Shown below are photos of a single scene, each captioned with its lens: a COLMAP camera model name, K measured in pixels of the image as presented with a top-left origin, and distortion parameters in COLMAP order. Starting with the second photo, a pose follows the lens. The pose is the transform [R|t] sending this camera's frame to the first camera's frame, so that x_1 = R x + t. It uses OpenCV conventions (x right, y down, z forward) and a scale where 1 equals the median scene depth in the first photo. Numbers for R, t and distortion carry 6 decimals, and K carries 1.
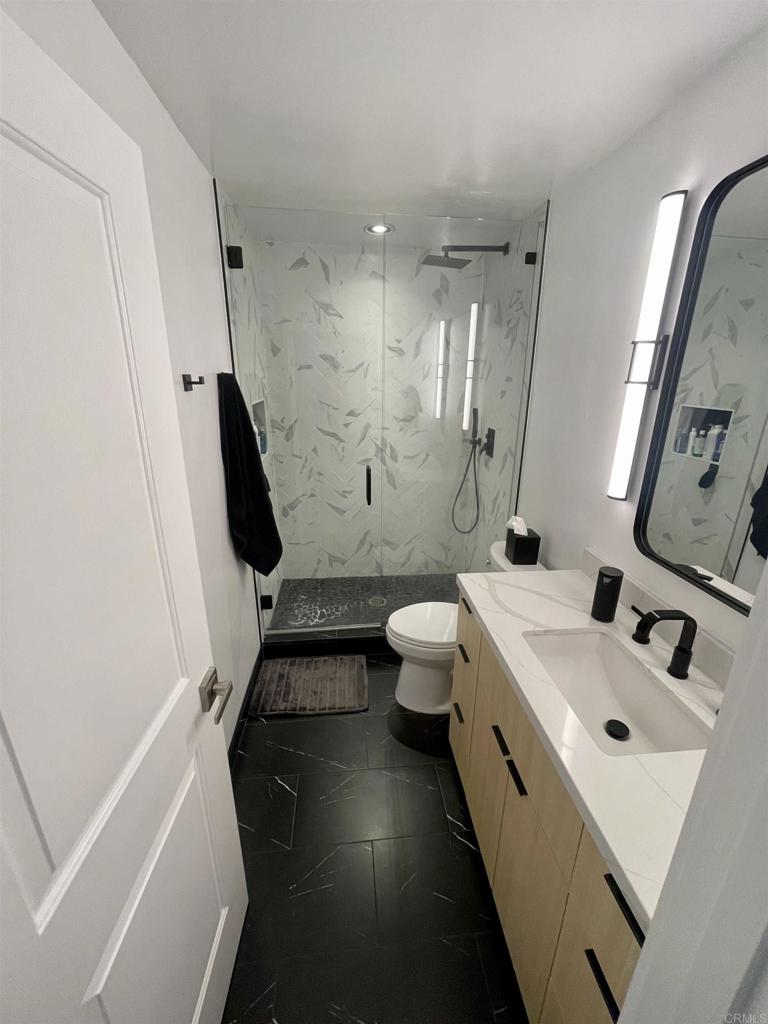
lens RADIAL K [[416.1, 0, 384.8], [0, 416.1, 511.8], [0, 0, 1]] dist [-0.006874, 0.001291]
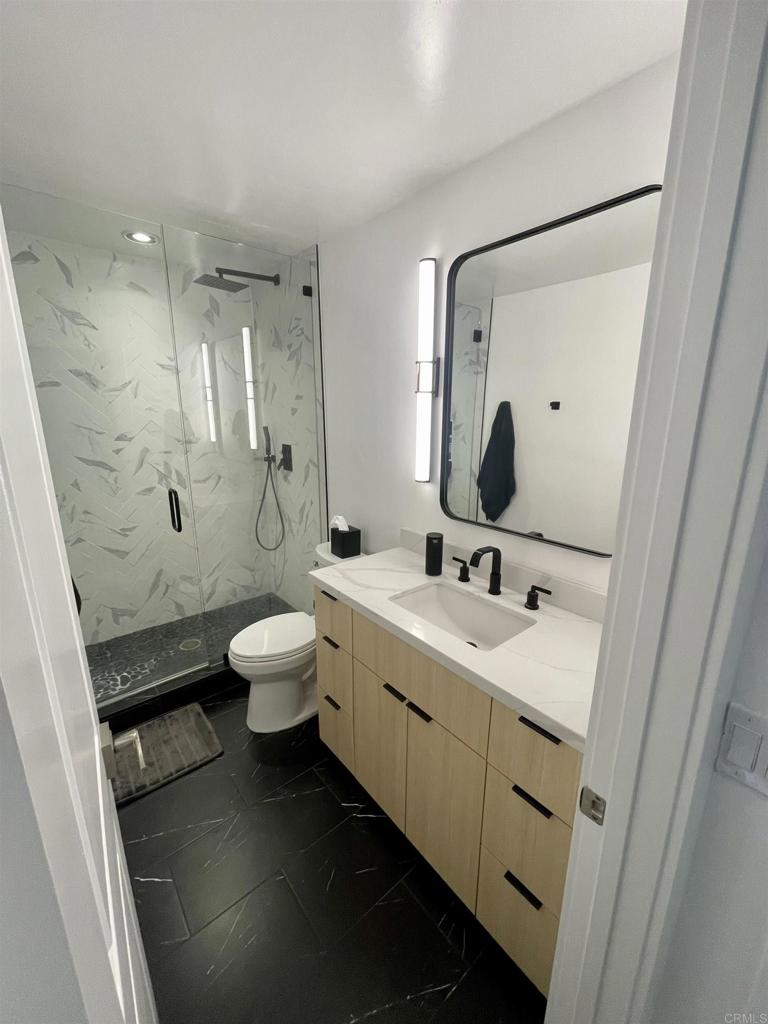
lens RADIAL K [[416.1, 0, 390.2], [0, 416.1, 512.0], [0, 0, 1]] dist [-0.006874, 0.001291]
pose [[0.822056, -0.145113, 0.550606, -0.153688], [0.182415, 0.983132, -0.013240, 0.036548], [-0.539397, 0.111323, 0.834660, -0.007549]]
